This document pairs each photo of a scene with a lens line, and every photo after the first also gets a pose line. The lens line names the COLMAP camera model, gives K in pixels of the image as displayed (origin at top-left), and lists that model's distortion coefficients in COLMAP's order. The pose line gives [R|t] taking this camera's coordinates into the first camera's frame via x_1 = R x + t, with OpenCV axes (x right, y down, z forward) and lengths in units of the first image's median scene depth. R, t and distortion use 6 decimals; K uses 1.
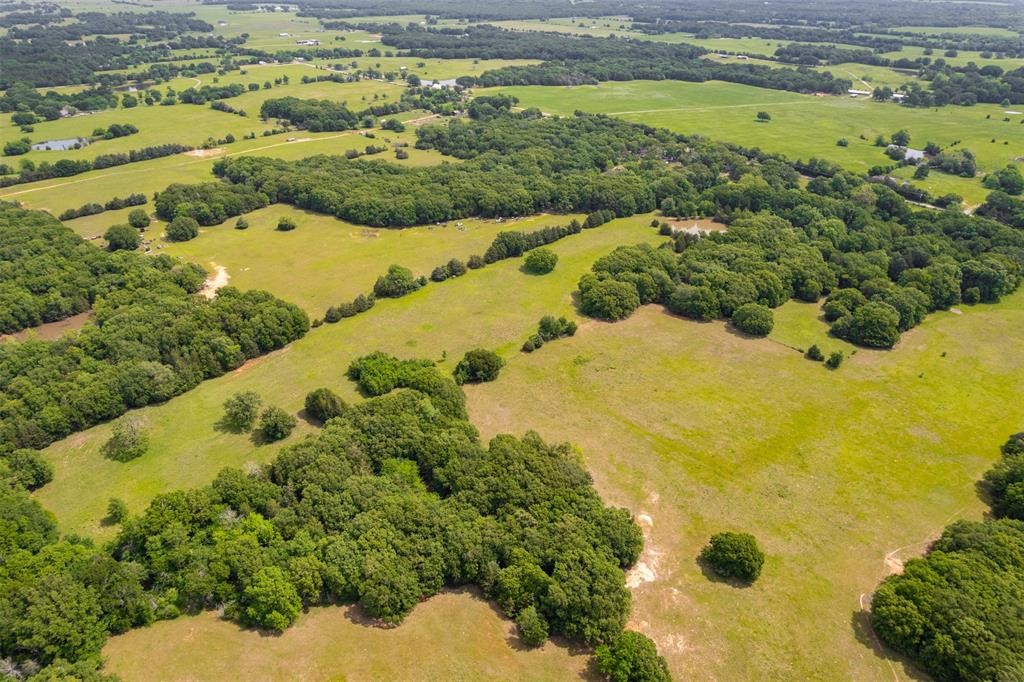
lens RADIAL K [[662.3, 0, 512.0], [0, 662.3, 341.0], [0, 0, 1]] dist [-0.090369, 0.088658]
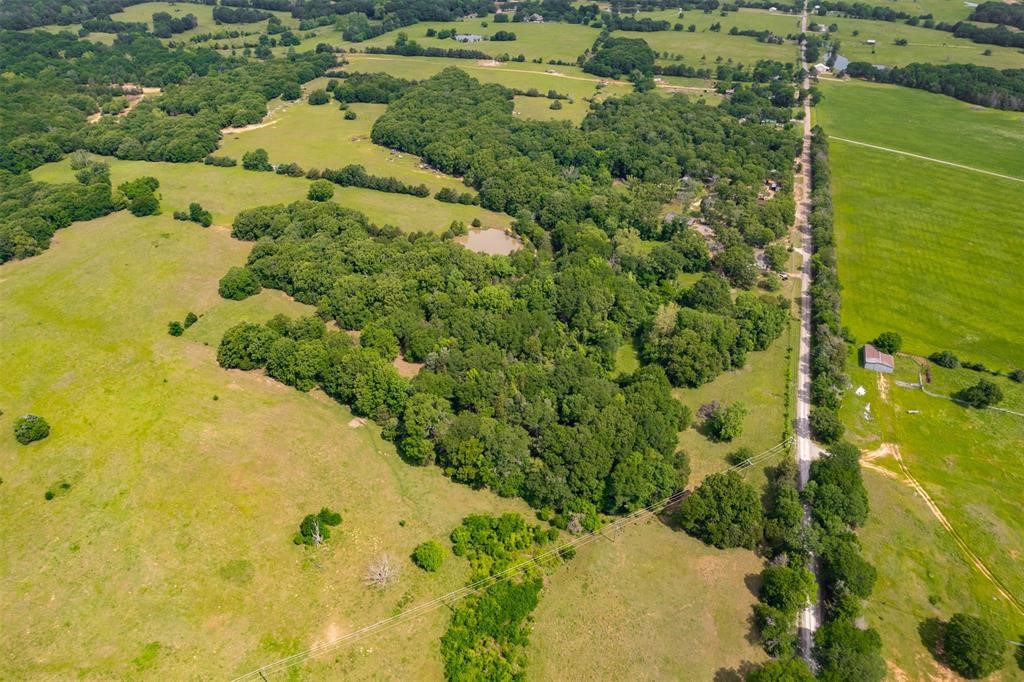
lens RADIAL K [[662.3, 0, 512.0], [0, 662.3, 341.0], [0, 0, 1]] dist [-0.090369, 0.088658]
pose [[0.441231, 0.520826, -0.730791, 1.016333], [-0.454693, 0.831828, 0.318303, -0.363413], [0.773673, 0.191840, 0.603844, 0.516316]]
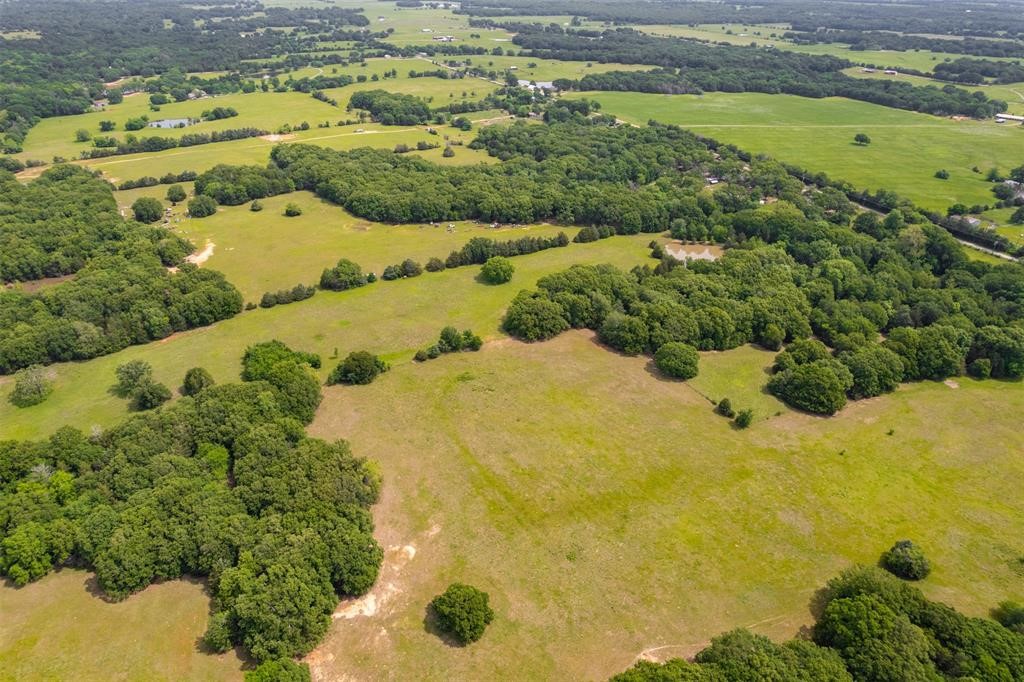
lens RADIAL K [[662.3, 0, 512.0], [0, 662.3, 341.0], [0, 0, 1]] dist [-0.090369, 0.088658]
pose [[0.967579, 0.131331, -0.215739, 0.245106], [-0.131742, 0.991205, 0.012539, -0.029079], [0.215488, 0.016289, 0.976371, 0.049757]]
